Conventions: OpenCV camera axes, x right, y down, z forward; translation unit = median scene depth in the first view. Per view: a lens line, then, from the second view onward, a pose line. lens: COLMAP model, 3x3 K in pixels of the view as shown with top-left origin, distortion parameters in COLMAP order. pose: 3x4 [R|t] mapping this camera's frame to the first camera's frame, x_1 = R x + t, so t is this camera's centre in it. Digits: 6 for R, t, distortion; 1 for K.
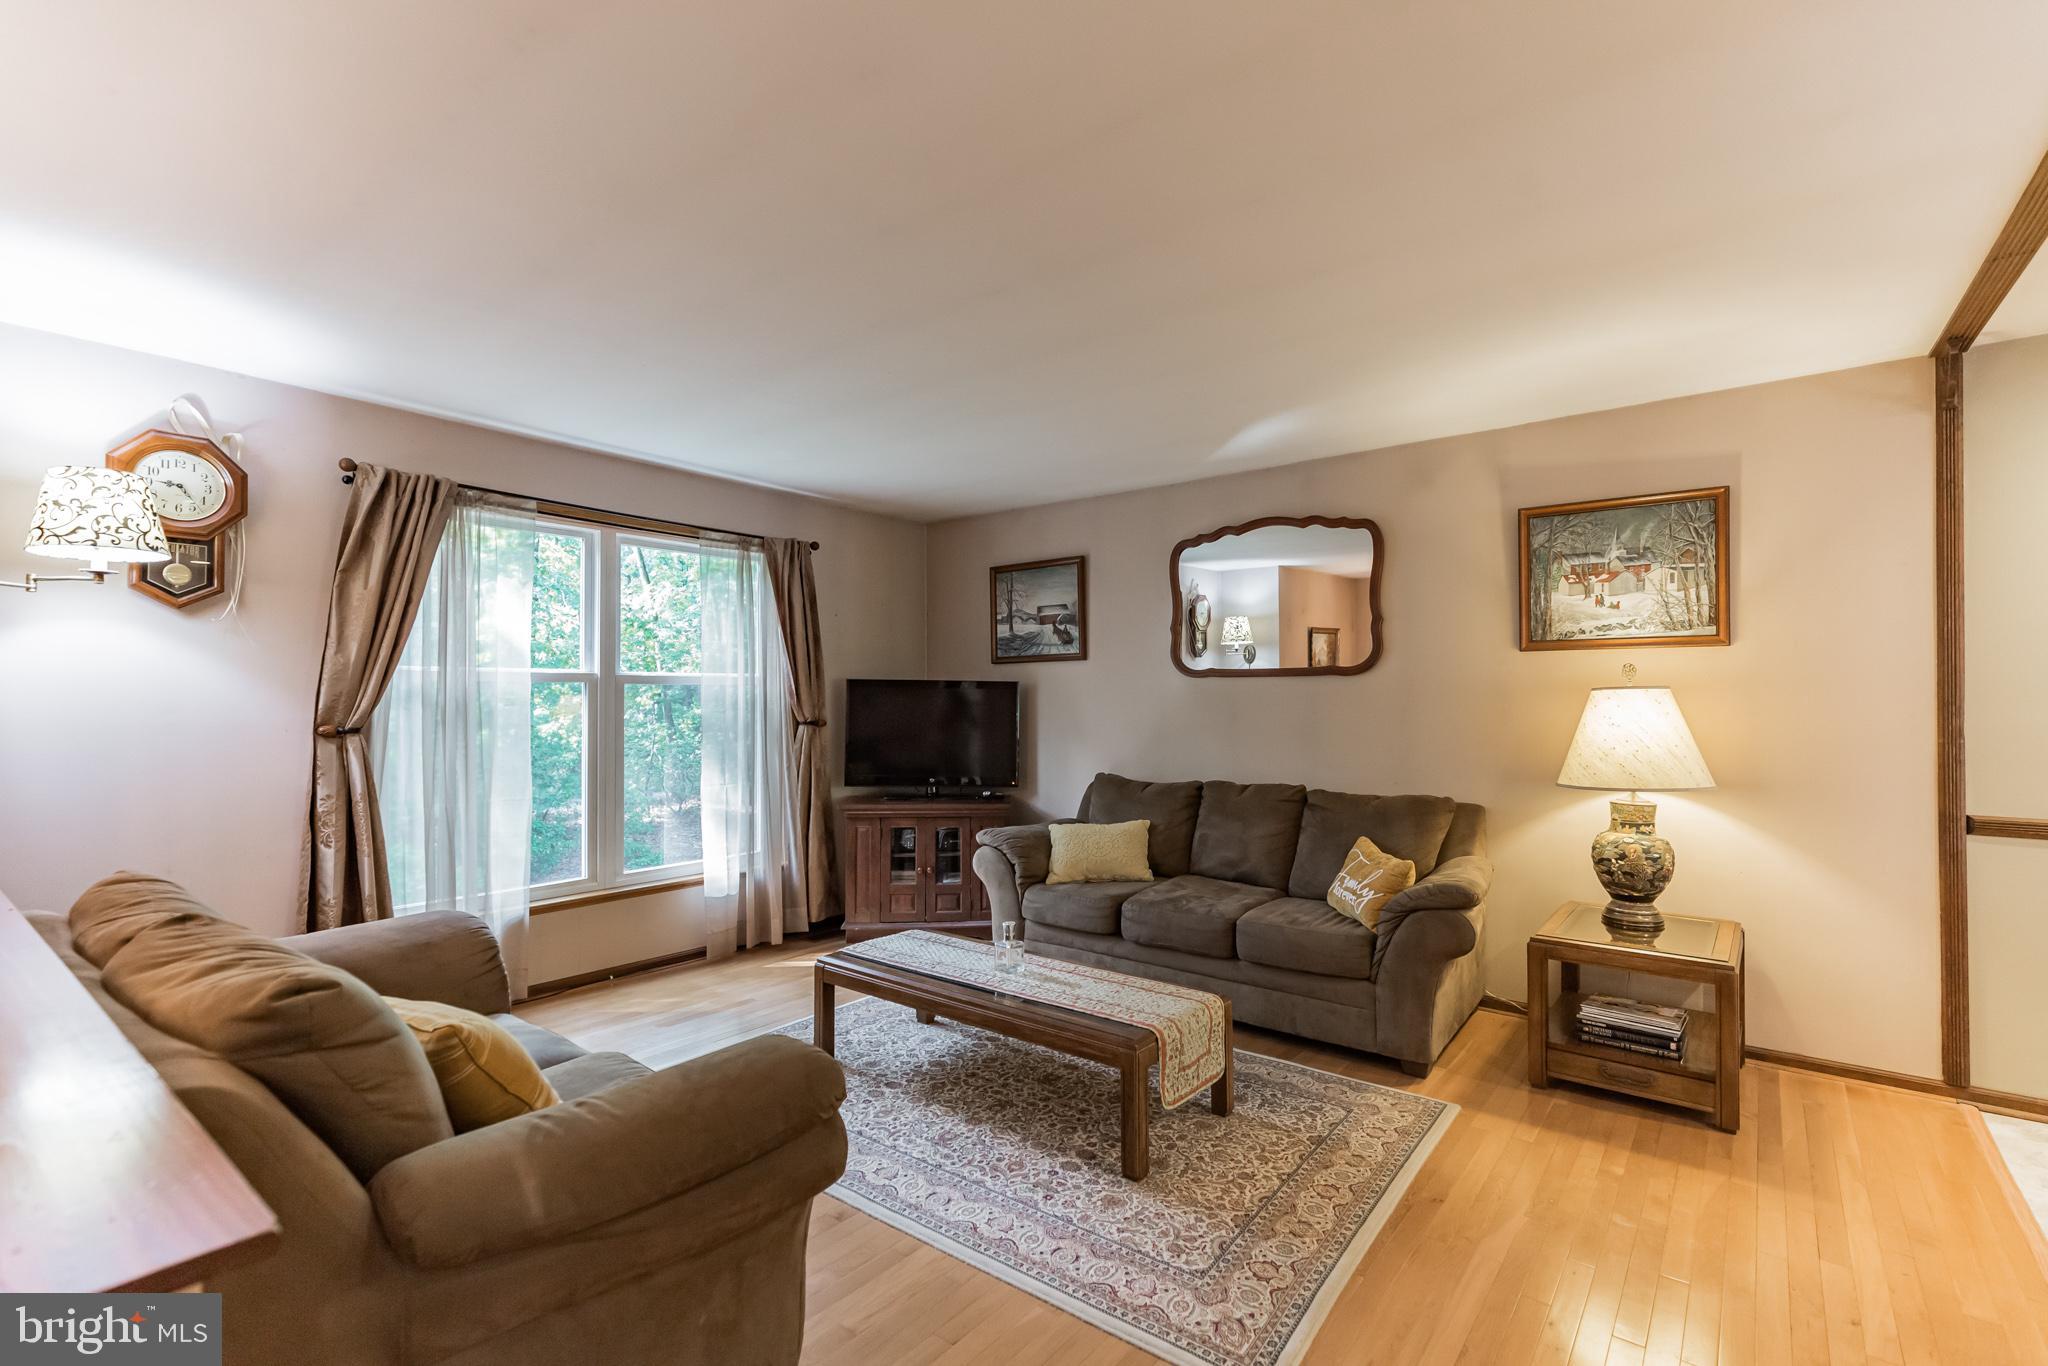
lens RADIAL K [[931.0, 0, 1014.8], [0, 931.0, 679.8], [0, 0, 1]] dist [0.004906, -0.001203]
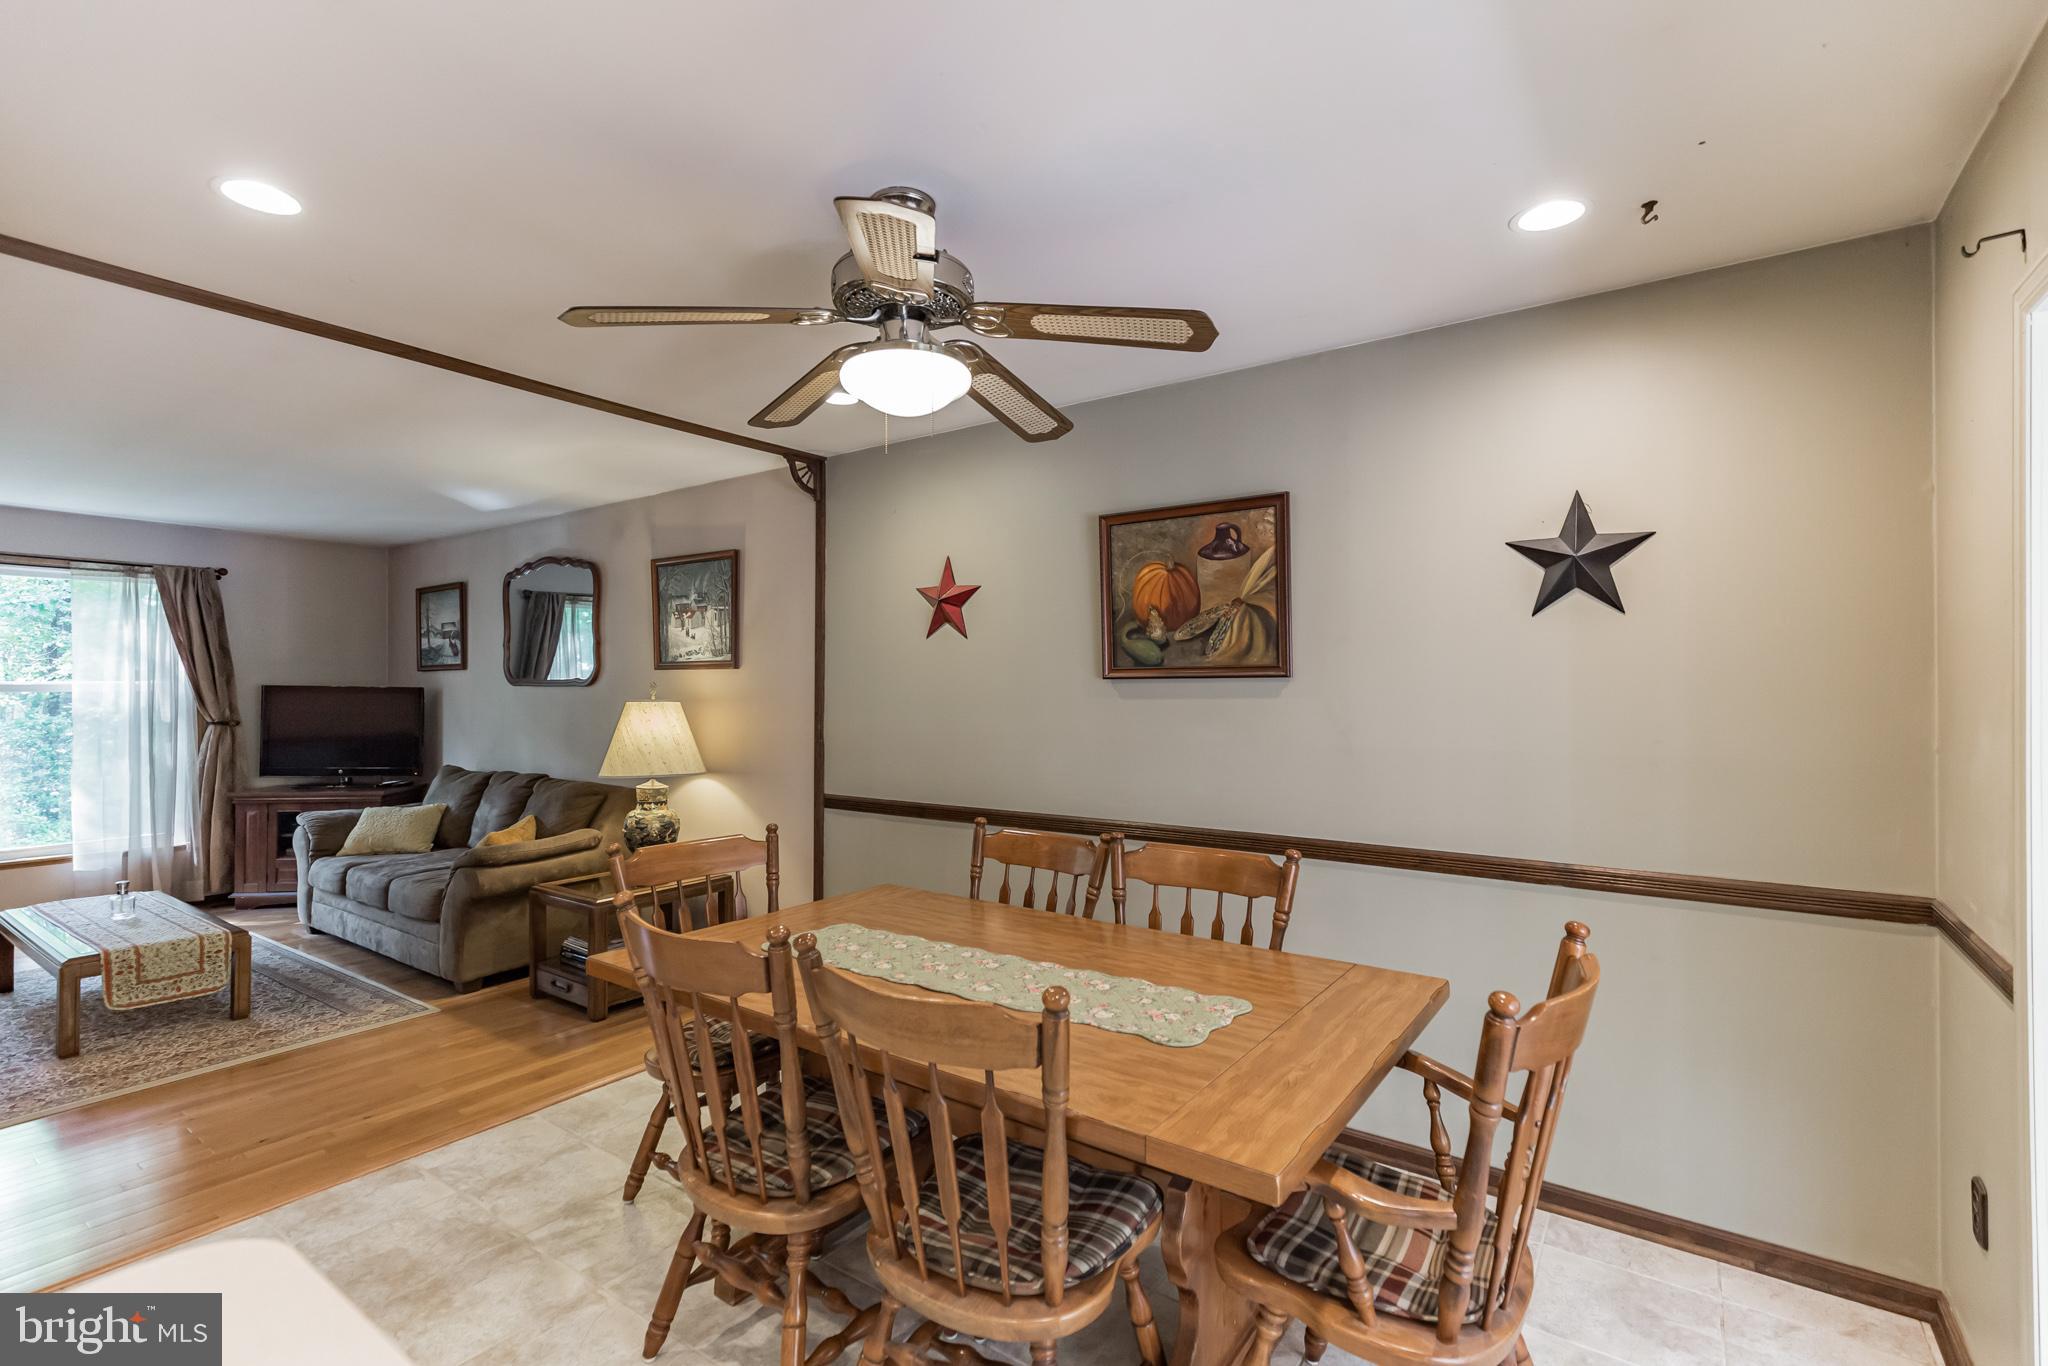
lens RADIAL K [[931.0, 0, 1027.8], [0, 931.0, 687.3], [0, 0, 1]] dist [0.004906, -0.001203]
pose [[0.997729, -0.001614, 0.067343, 0.781398], [-0.000111, 0.999672, 0.025614, -0.032090], [-0.067362, -0.025563, 0.997401, -0.258458]]
